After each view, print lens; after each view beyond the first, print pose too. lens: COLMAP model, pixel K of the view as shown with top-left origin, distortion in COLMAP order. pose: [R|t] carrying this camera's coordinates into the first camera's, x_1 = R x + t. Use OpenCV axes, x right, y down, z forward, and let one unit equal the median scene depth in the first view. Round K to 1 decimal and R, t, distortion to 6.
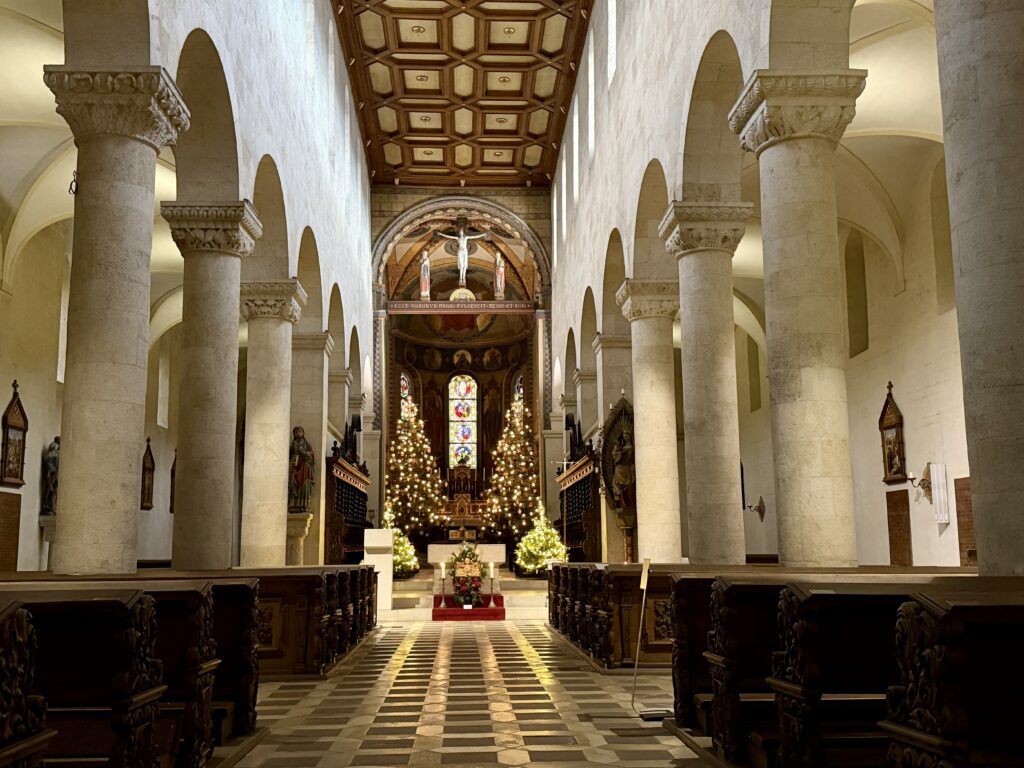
lens RADIAL K [[1038.5, 0, 512.0], [0, 1038.5, 384.0], [0, 0, 1]] dist [0.111719, -0.029715]
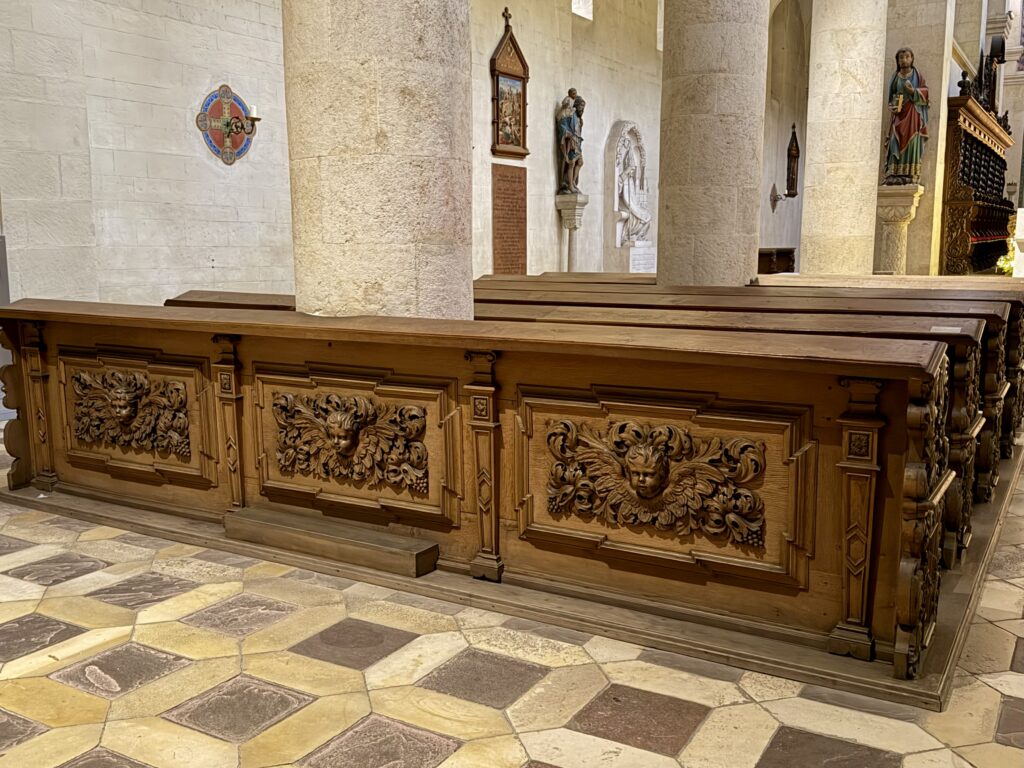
lens RADIAL K [[975.6, 0, 513.1], [0, 975.6, 406.0], [0, 0, 1]] dist [0.099684, -0.171751]
pose [[0.838409, 0.092582, -0.537121, -0.066060], [0.086577, 0.950334, 0.298947, 0.052179], [0.538121, -0.297142, 0.788754, 0.361364]]
